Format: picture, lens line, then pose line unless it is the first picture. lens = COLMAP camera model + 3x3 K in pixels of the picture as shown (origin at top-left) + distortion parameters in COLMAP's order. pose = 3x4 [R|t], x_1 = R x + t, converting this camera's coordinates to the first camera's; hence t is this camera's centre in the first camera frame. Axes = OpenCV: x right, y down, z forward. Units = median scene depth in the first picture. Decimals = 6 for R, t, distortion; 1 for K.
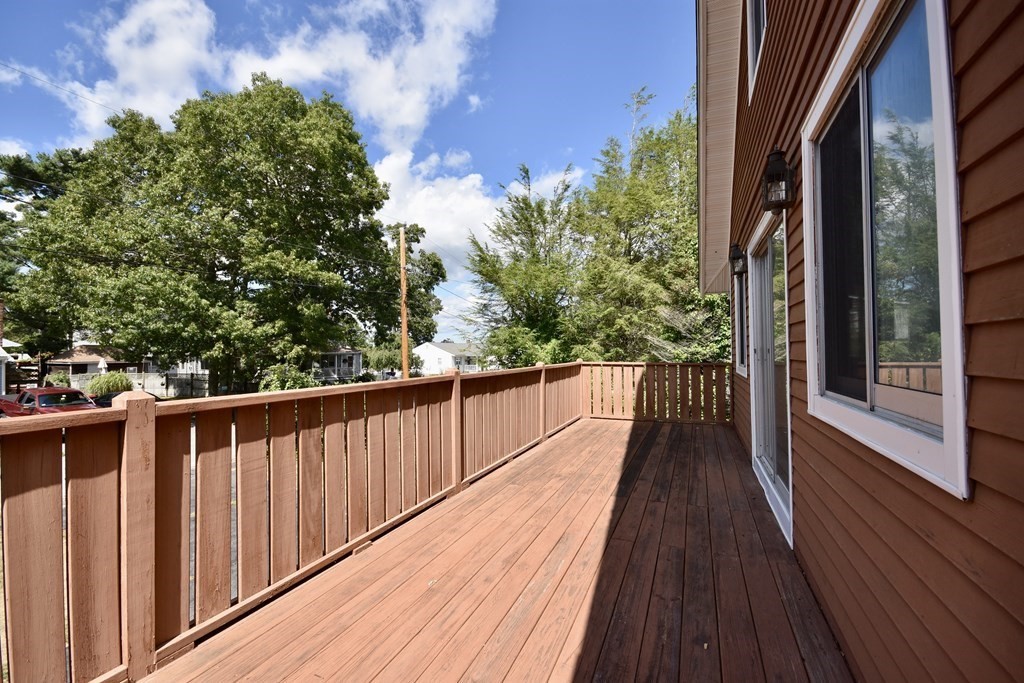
lens RADIAL K [[451.1, 0, 511.3], [0, 451.1, 344.7], [0, 0, 1]] dist [-0.001439, -0.000294]
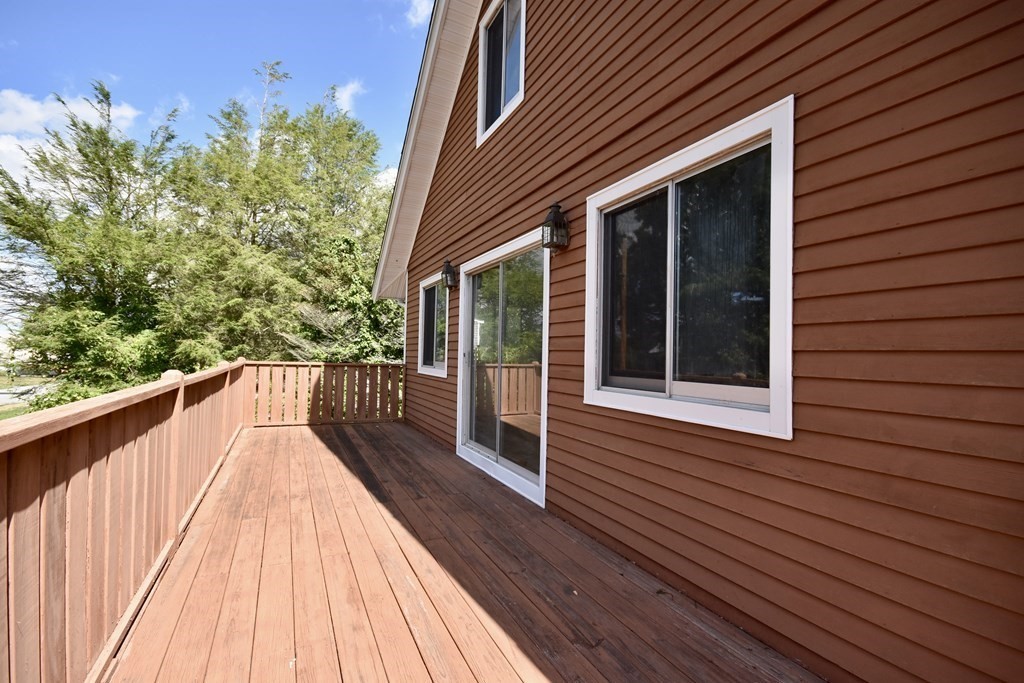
lens RADIAL K [[451.1, 0, 511.3], [0, 451.1, 344.7], [0, 0, 1]] dist [-0.001439, -0.000294]
pose [[0.654279, 0.038513, 0.755272, -0.195968], [-0.039463, 0.999080, -0.016759, 0.002013], [-0.755223, -0.018840, 0.655197, 0.097020]]
